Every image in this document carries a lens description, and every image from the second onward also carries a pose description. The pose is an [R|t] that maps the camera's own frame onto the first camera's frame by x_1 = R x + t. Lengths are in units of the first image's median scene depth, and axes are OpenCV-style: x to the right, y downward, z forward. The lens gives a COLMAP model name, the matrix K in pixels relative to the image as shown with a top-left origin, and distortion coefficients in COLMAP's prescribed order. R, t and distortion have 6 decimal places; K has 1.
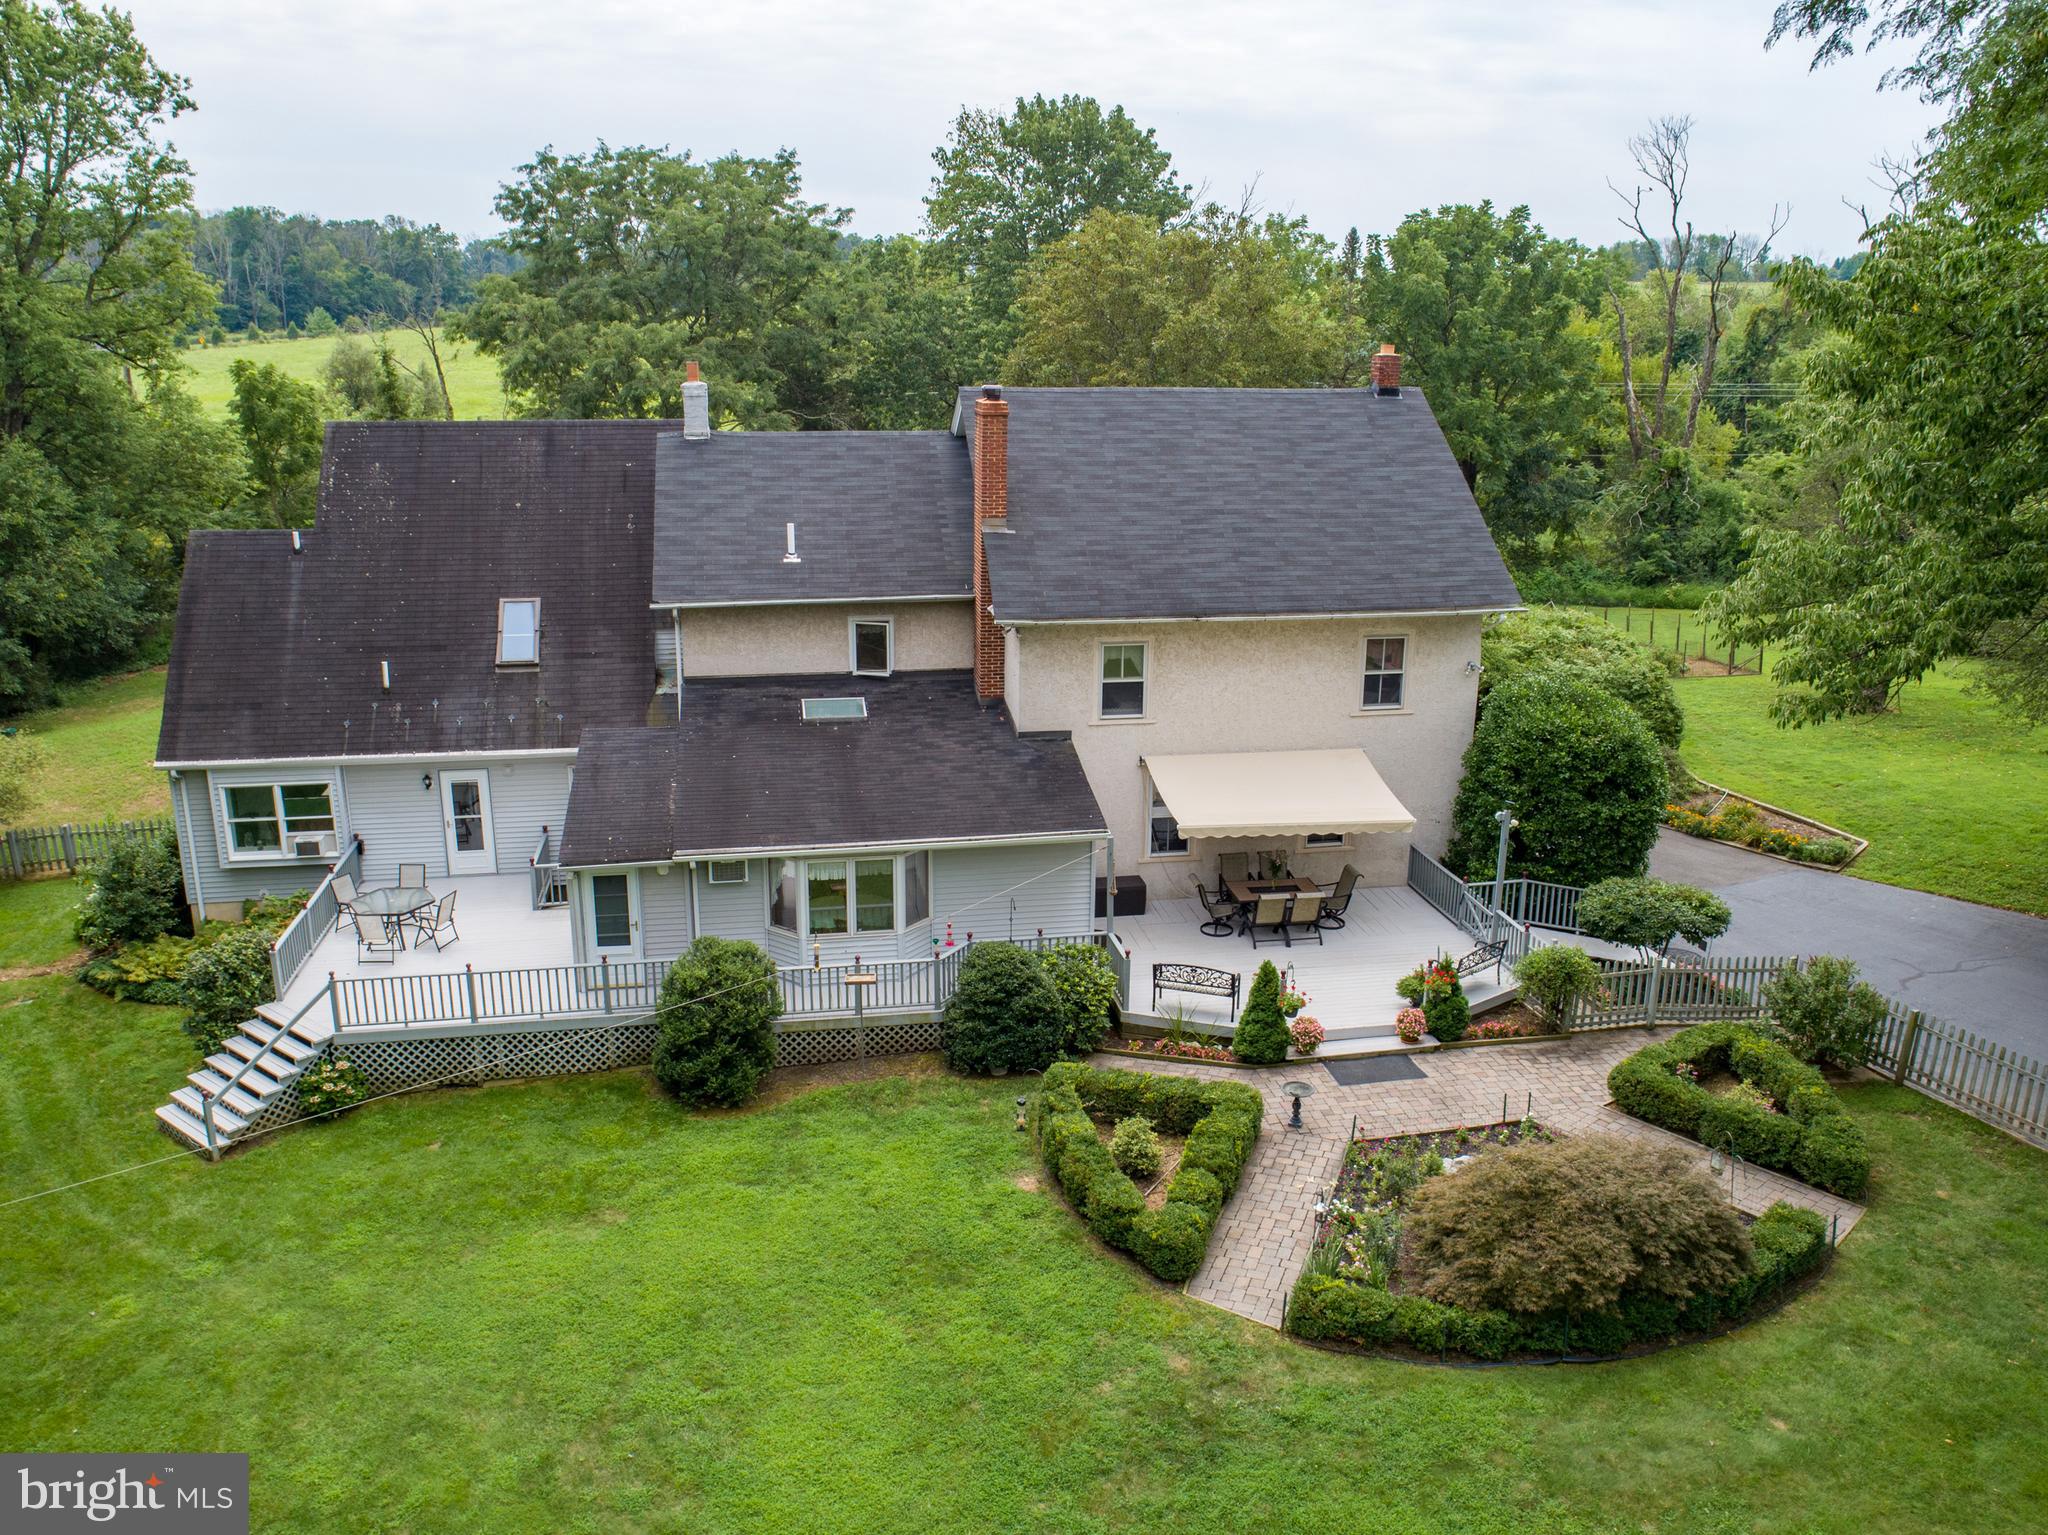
lens RADIAL K [[1545.3, 0, 1023.2], [0, 1545.3, 769.4], [0, 0, 1]] dist [-0.012009, -0.003280]
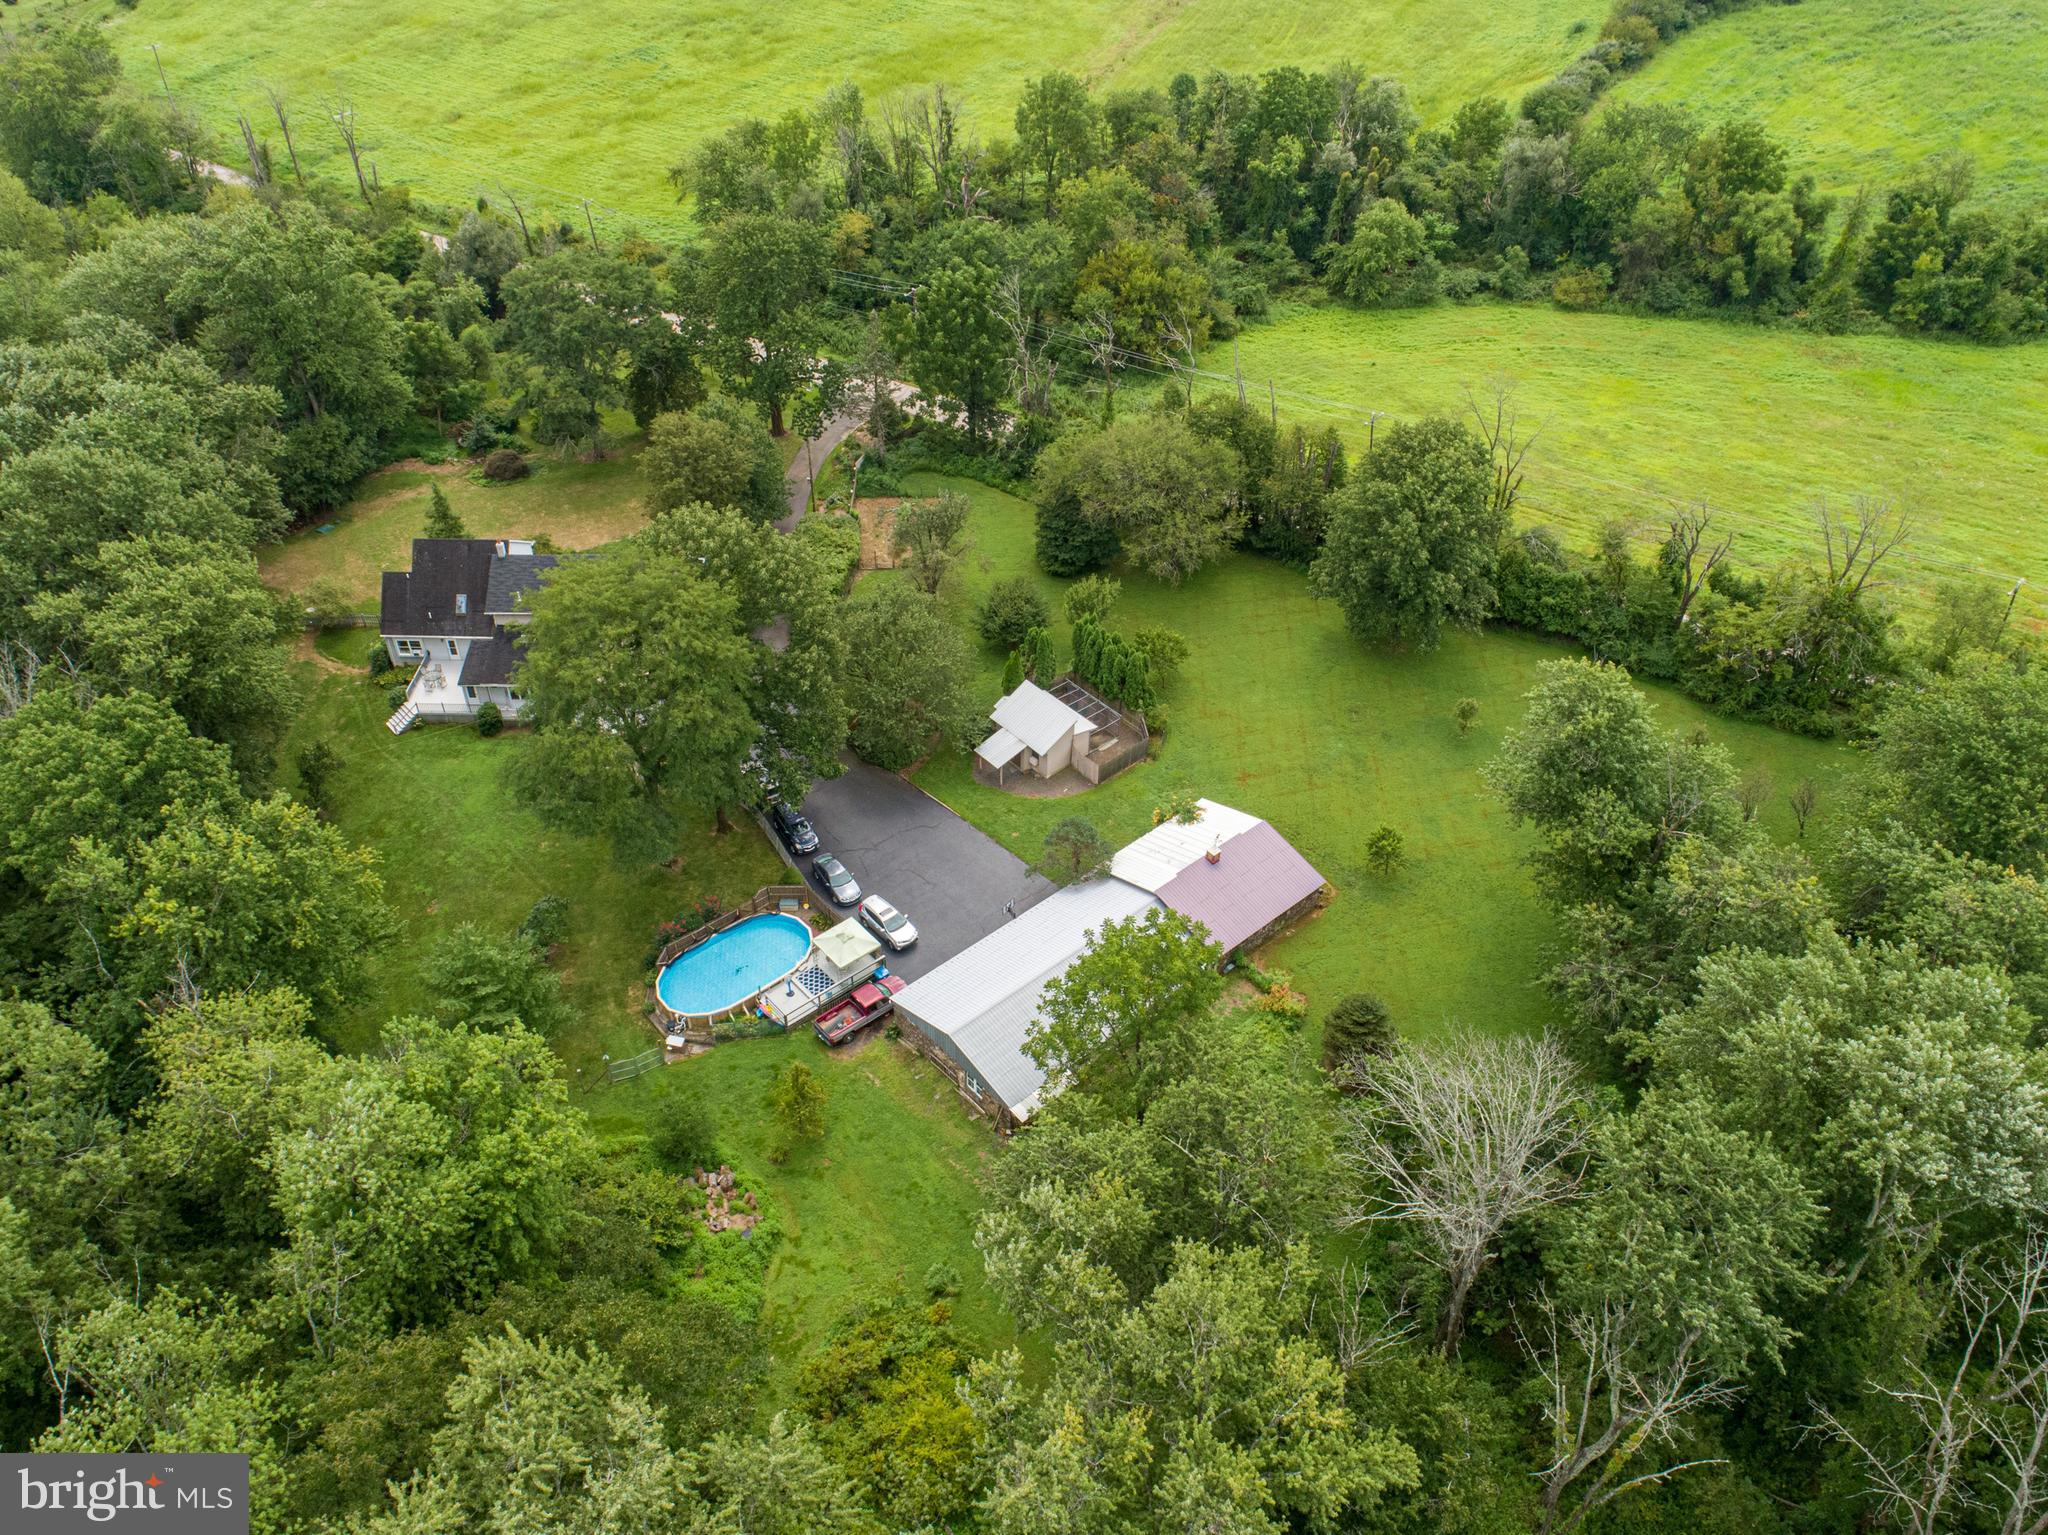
lens RADIAL K [[1545.3, 0, 1022.4], [0, 1545.3, 766.0], [0, 0, 1]] dist [-0.012009, -0.003280]
pose [[0.981770, 0.124397, -0.143709, 2.005001], [-0.054818, 0.909271, 0.412579, -1.662386], [0.181994, -0.397180, 0.899515, -2.905594]]
